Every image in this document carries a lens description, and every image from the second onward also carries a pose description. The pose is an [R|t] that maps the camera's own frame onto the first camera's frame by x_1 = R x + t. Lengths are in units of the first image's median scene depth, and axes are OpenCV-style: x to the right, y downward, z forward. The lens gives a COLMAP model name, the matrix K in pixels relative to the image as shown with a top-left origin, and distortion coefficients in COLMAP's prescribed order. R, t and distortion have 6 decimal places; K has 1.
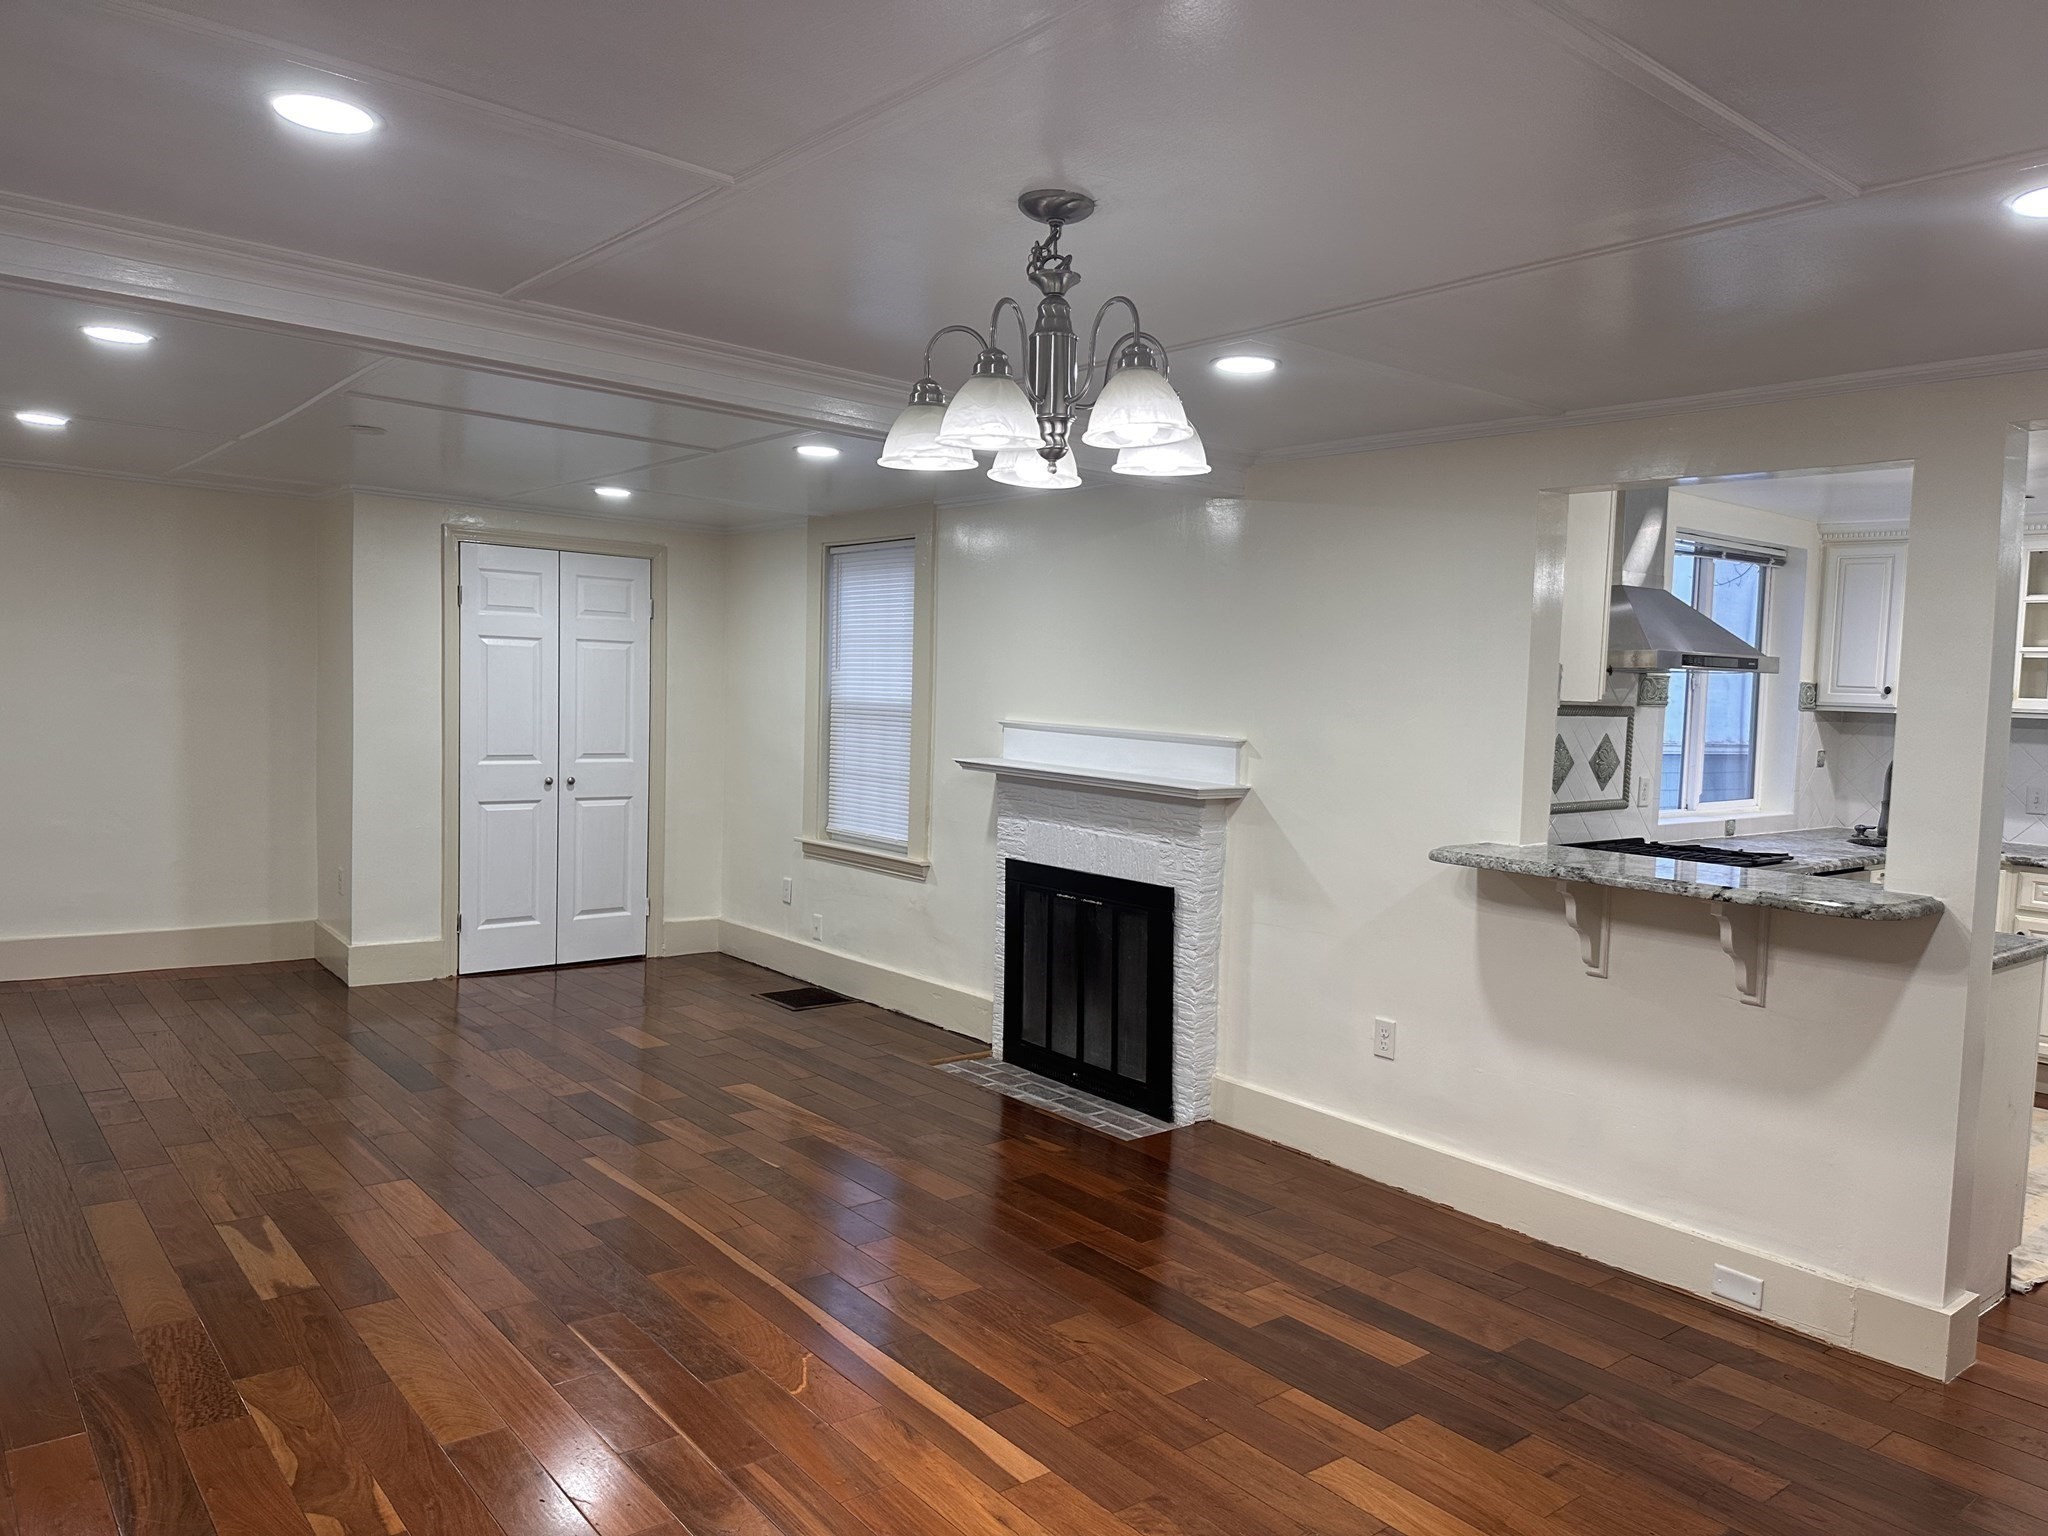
lens RADIAL K [[1424.3, 0, 1024.7], [0, 1424.3, 785.7], [0, 0, 1]] dist [0.080168, -0.095363]
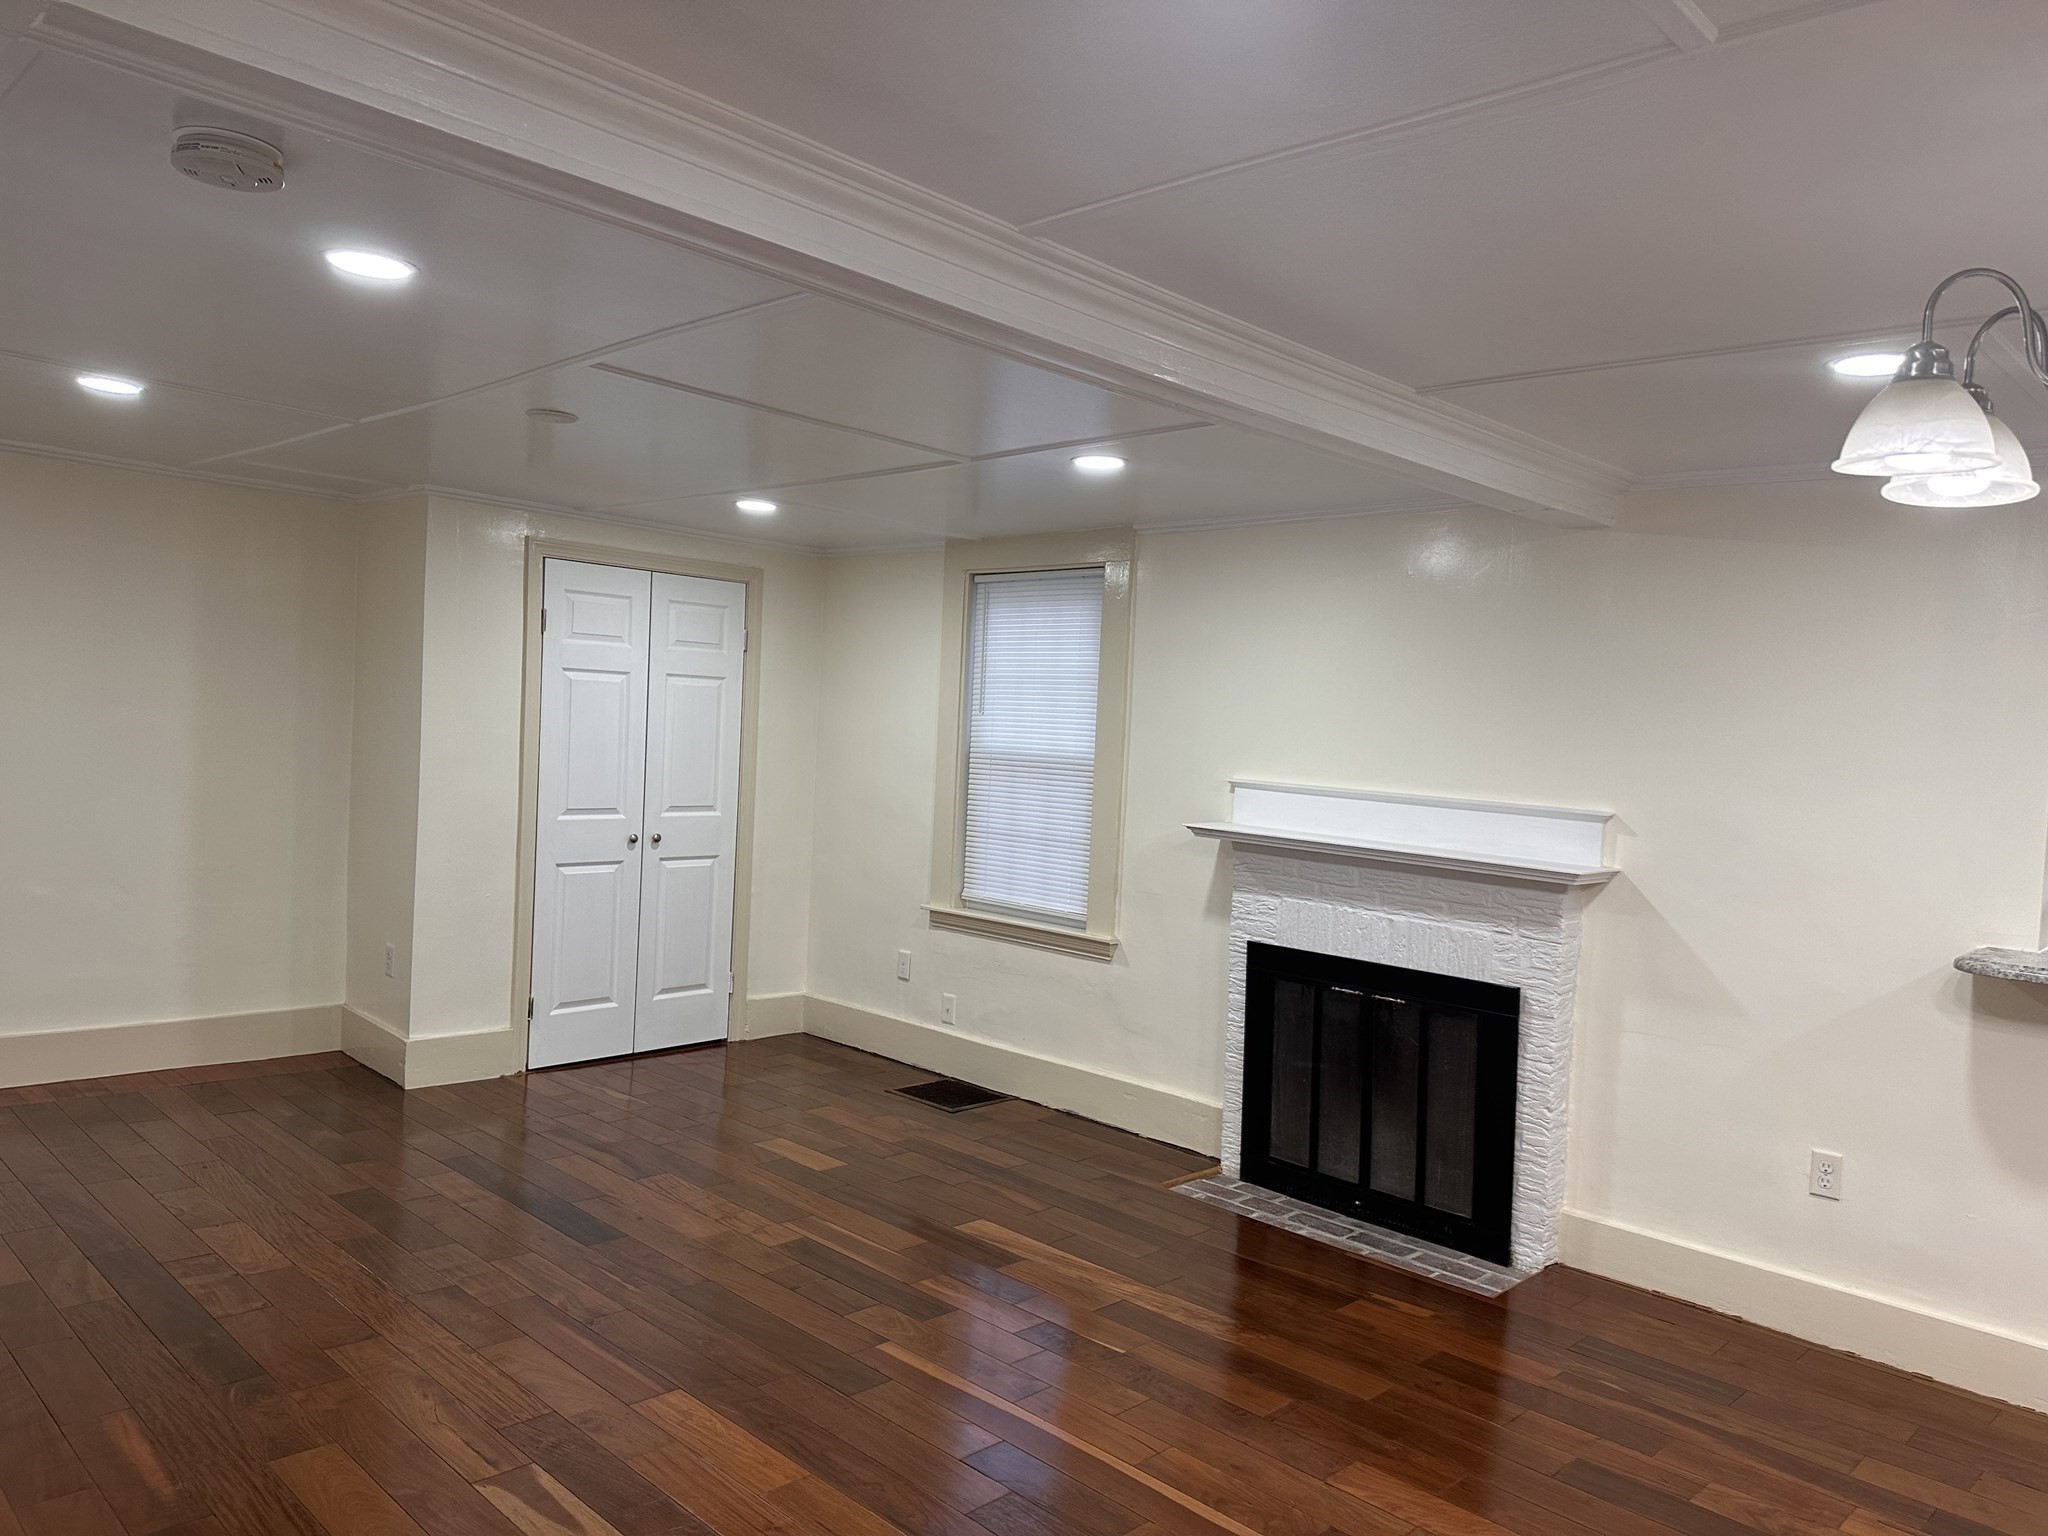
lens RADIAL K [[1424.3, 0, 1018.6], [0, 1424.3, 773.6], [0, 0, 1]] dist [0.080168, -0.095363]
pose [[0.993930, 0.012482, 0.109303, -0.271710], [-0.009224, 0.999499, -0.030269, -0.025168], [-0.109626, 0.029077, 0.993548, 0.173470]]
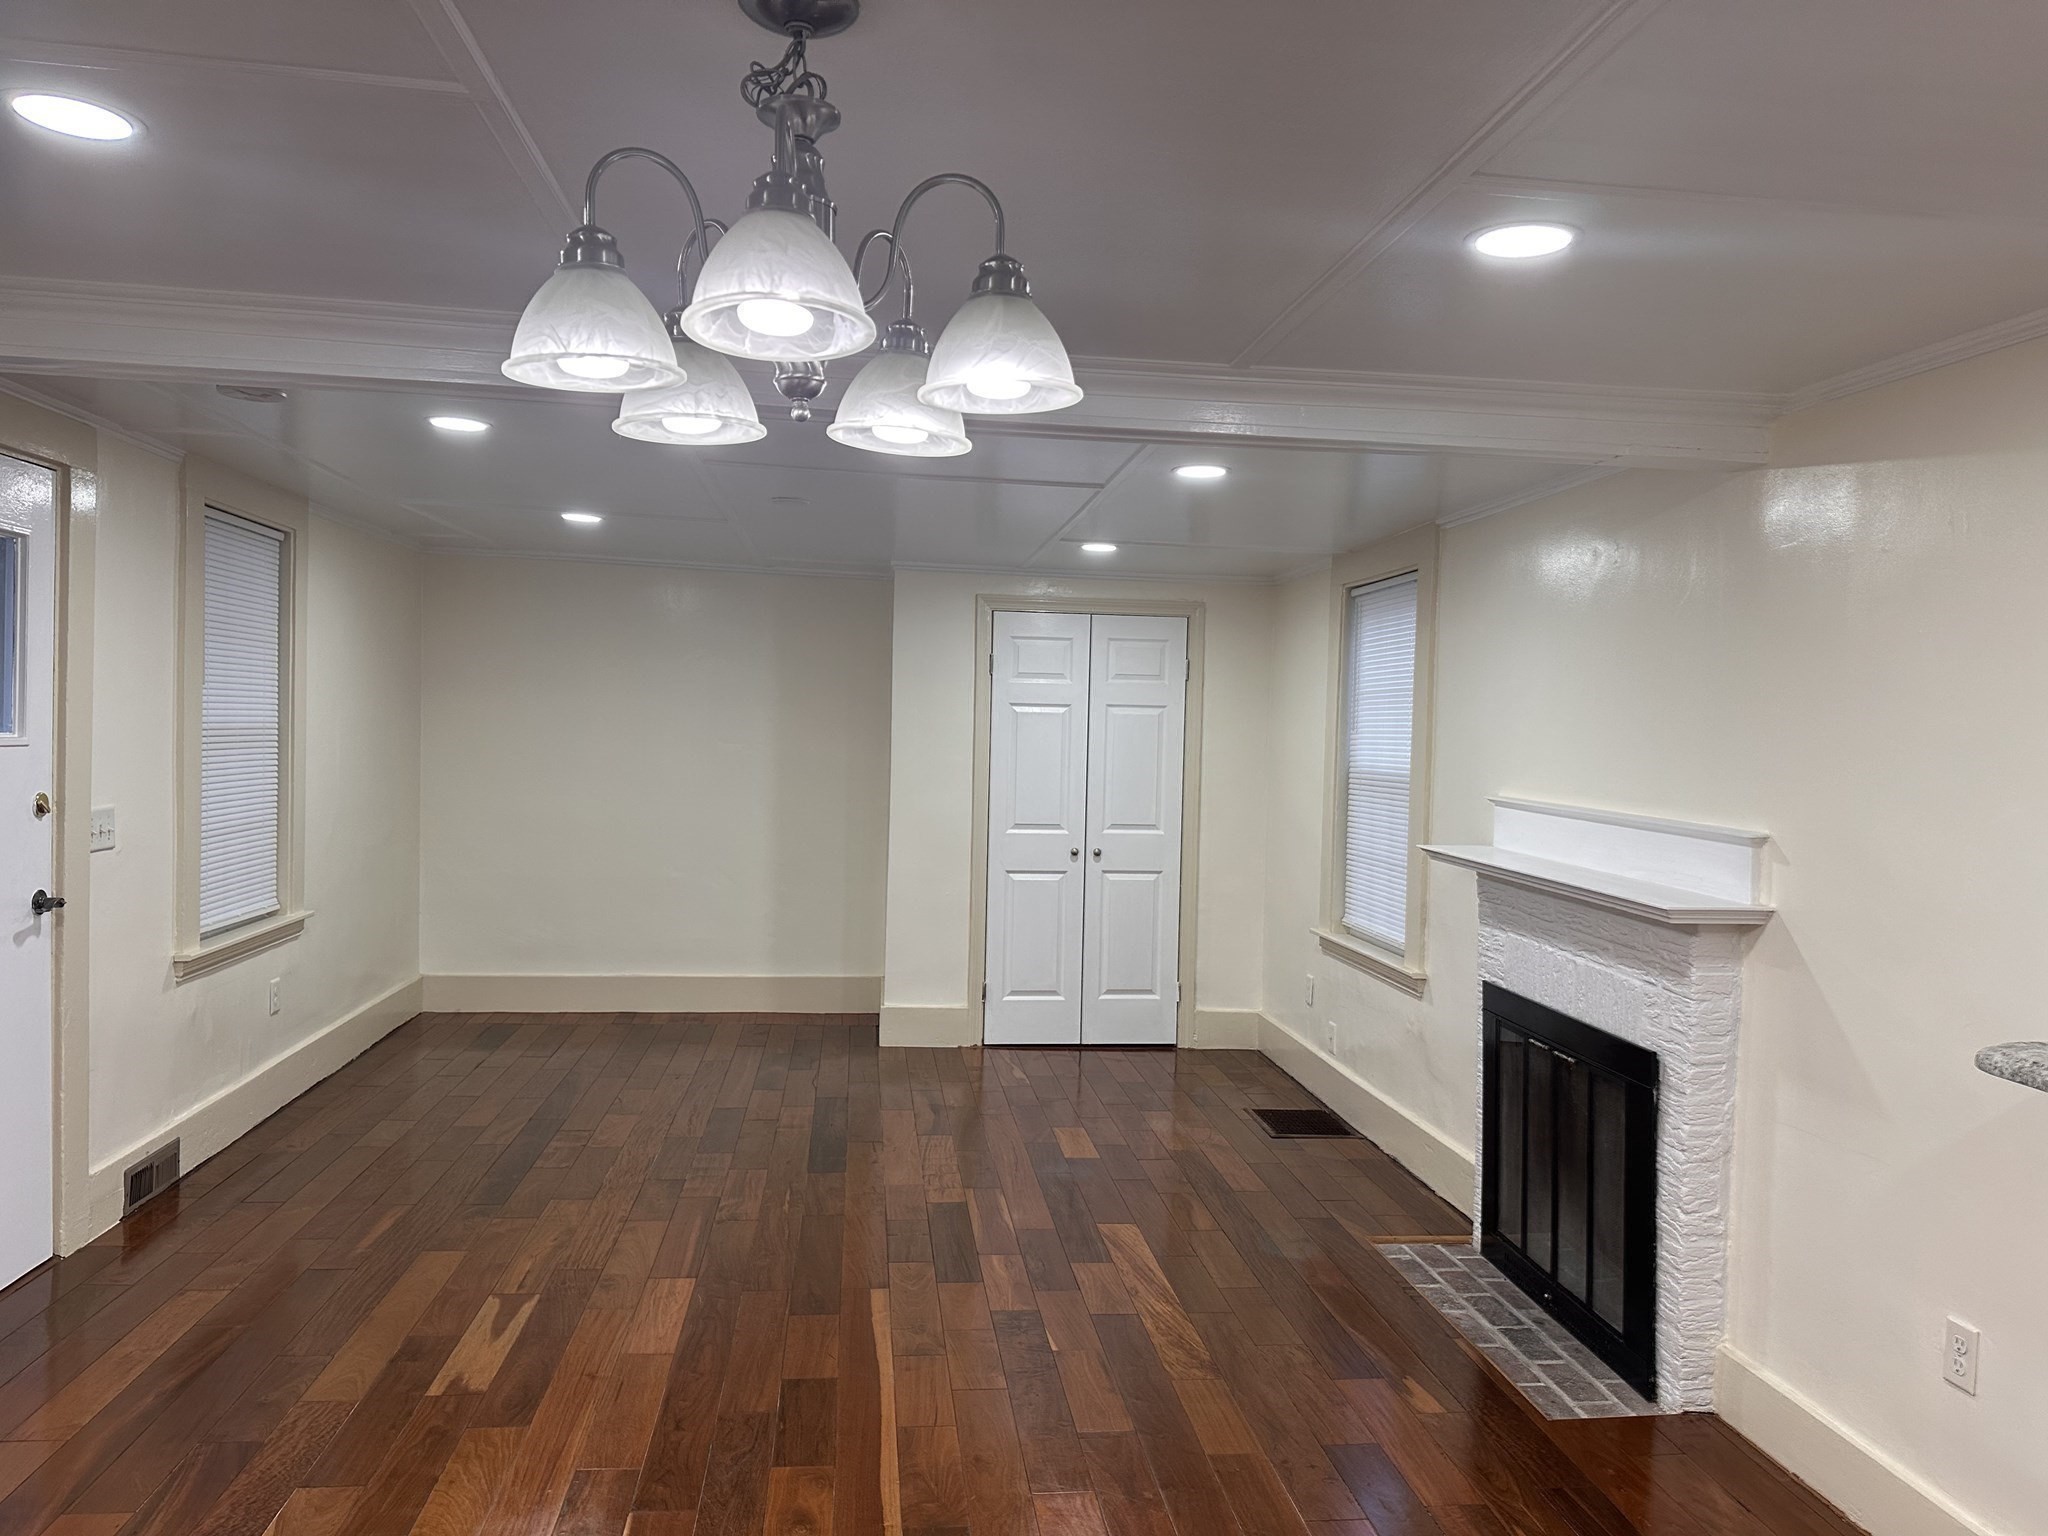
lens RADIAL K [[1424.3, 0, 1025.1], [0, 1424.3, 771.6], [0, 0, 1]] dist [0.080168, -0.095363]
pose [[0.843450, 0.005460, -0.537181, 0.209972], [-0.034208, 0.998465, -0.043563, -0.019843], [0.536118, 0.055119, 0.842342, 0.246297]]
